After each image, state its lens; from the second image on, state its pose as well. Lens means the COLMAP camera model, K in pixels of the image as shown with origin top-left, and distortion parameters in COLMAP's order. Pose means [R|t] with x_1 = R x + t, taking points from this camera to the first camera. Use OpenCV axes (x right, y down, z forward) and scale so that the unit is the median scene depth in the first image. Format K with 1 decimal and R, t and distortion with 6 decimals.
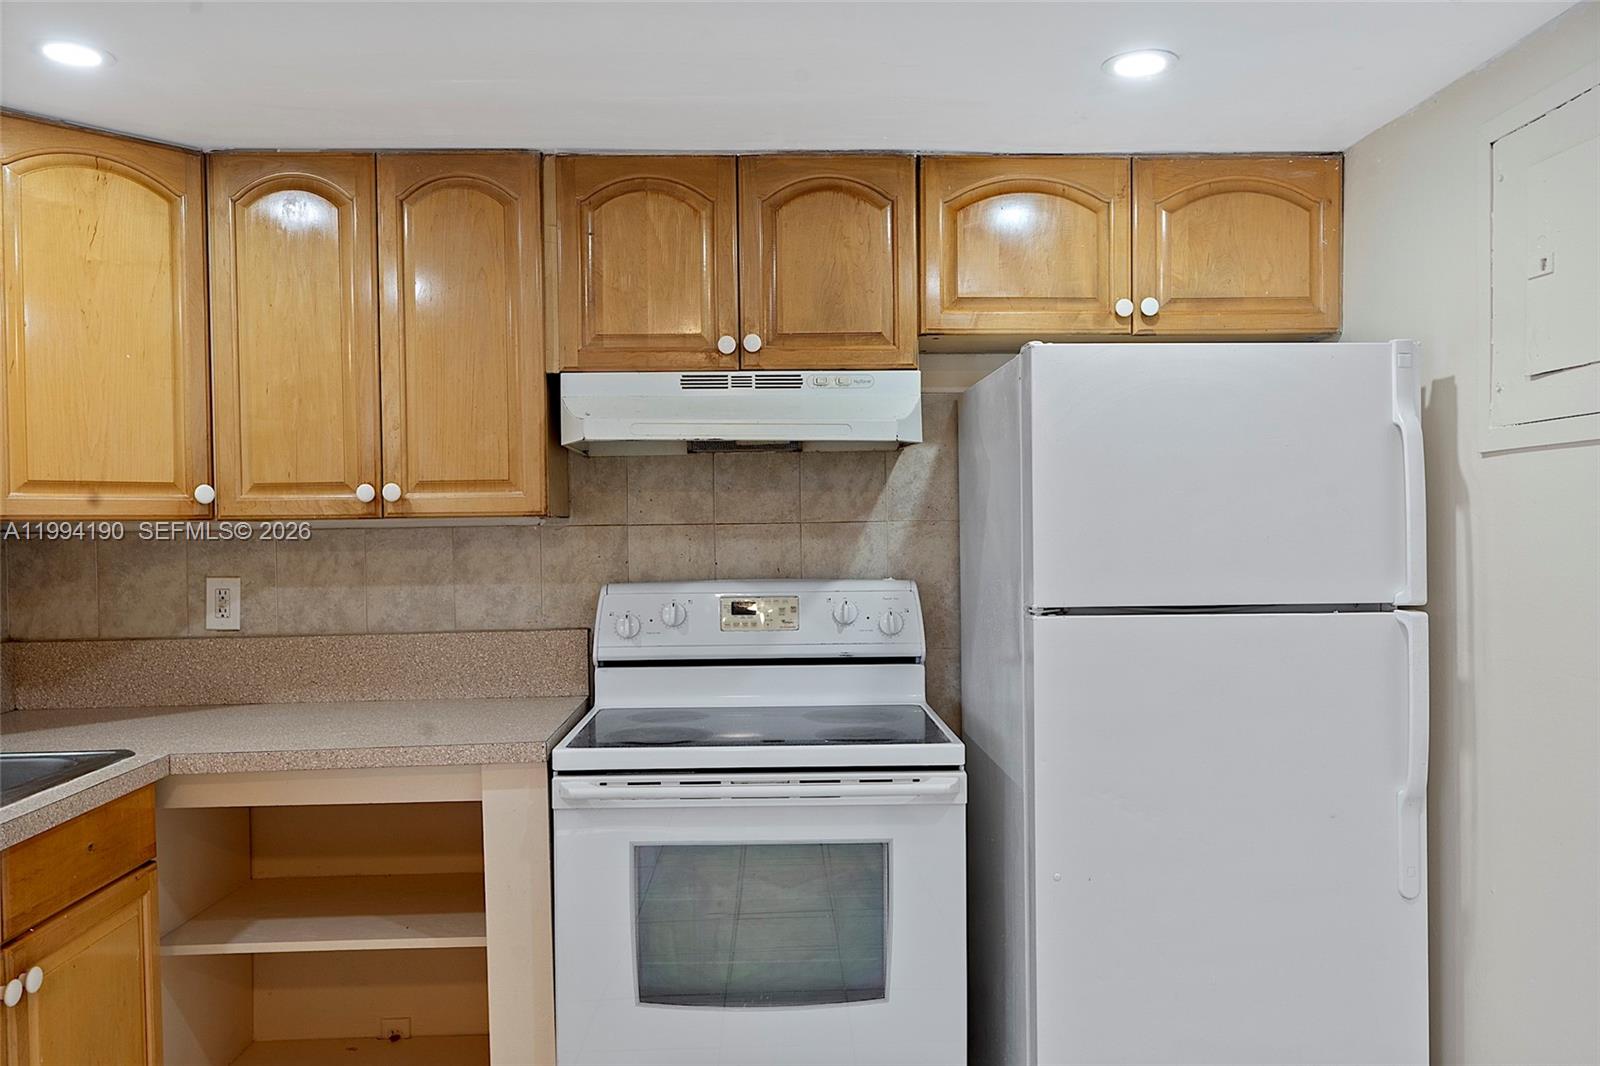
lens RADIAL K [[1257.6, 0, 799.6], [0, 1257.6, 539.7], [0, 0, 1]] dist [-0.005456, 0.000943]
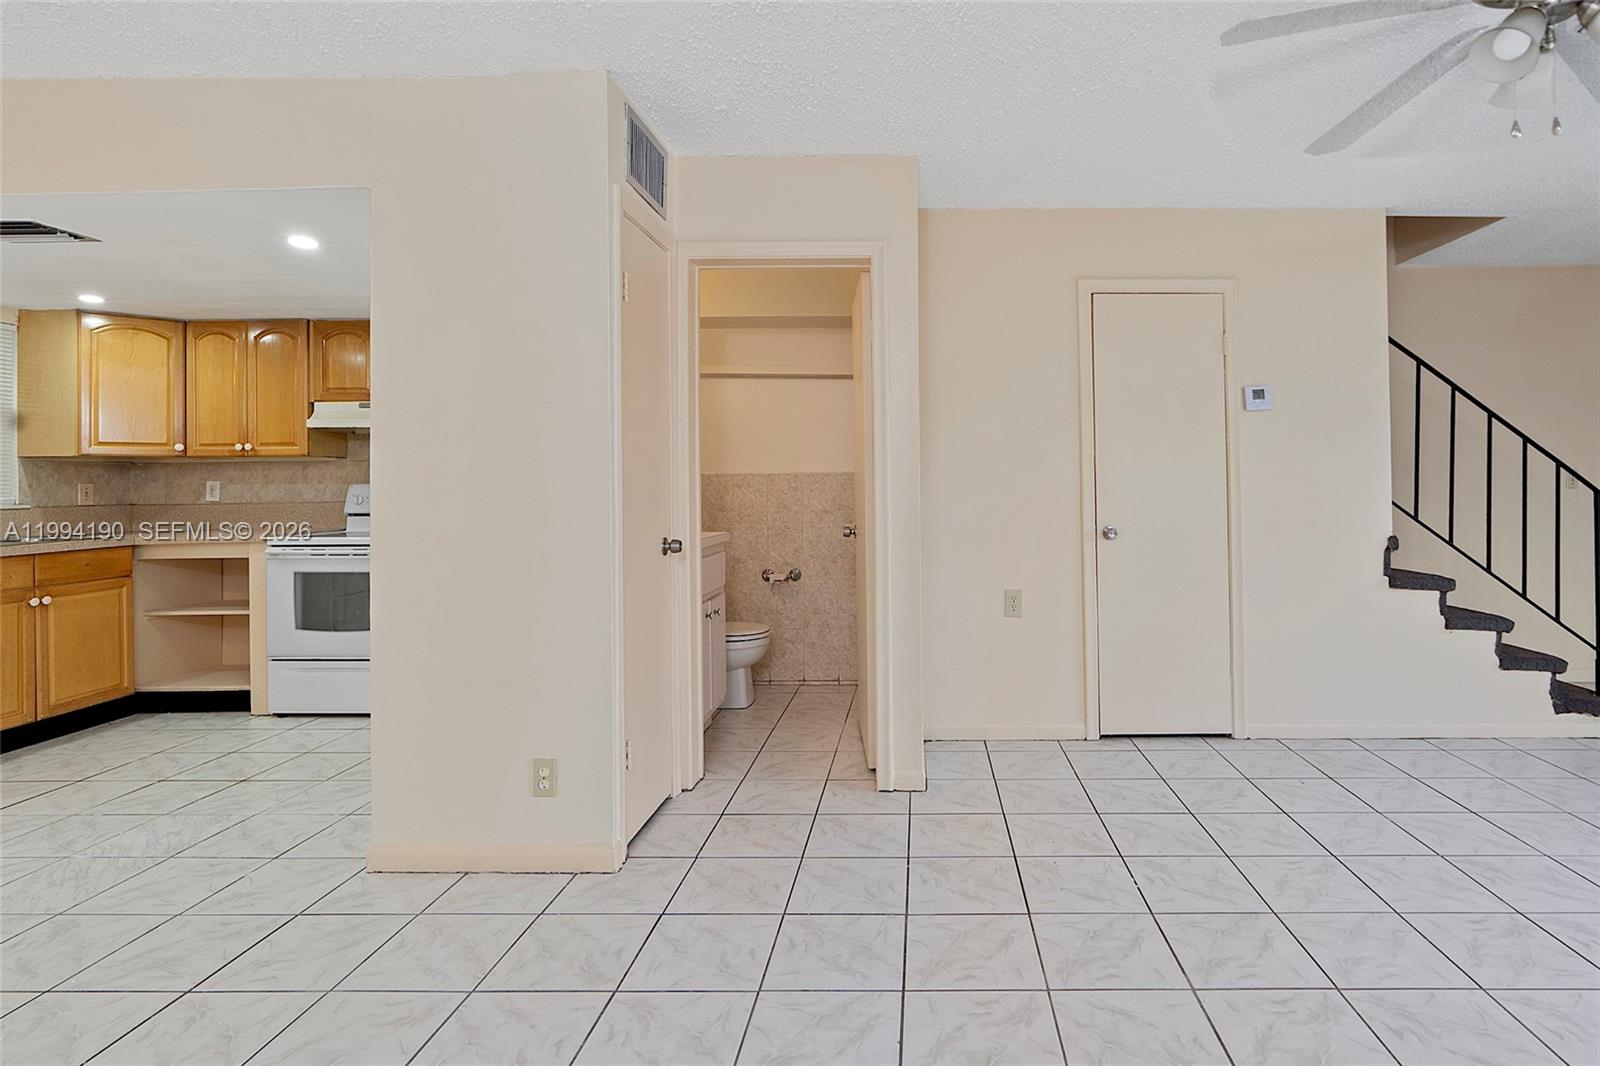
lens RADIAL K [[773.7, 0, 834.9], [0, 773.7, 465.7], [0, 0, 1]] dist [-0.005458, 0.002724]
pose [[0.998576, 0.002487, -0.053283, 0.994987], [-0.004142, 0.999512, -0.030976, 0.047483], [0.053179, 0.031153, 0.998099, -0.563285]]
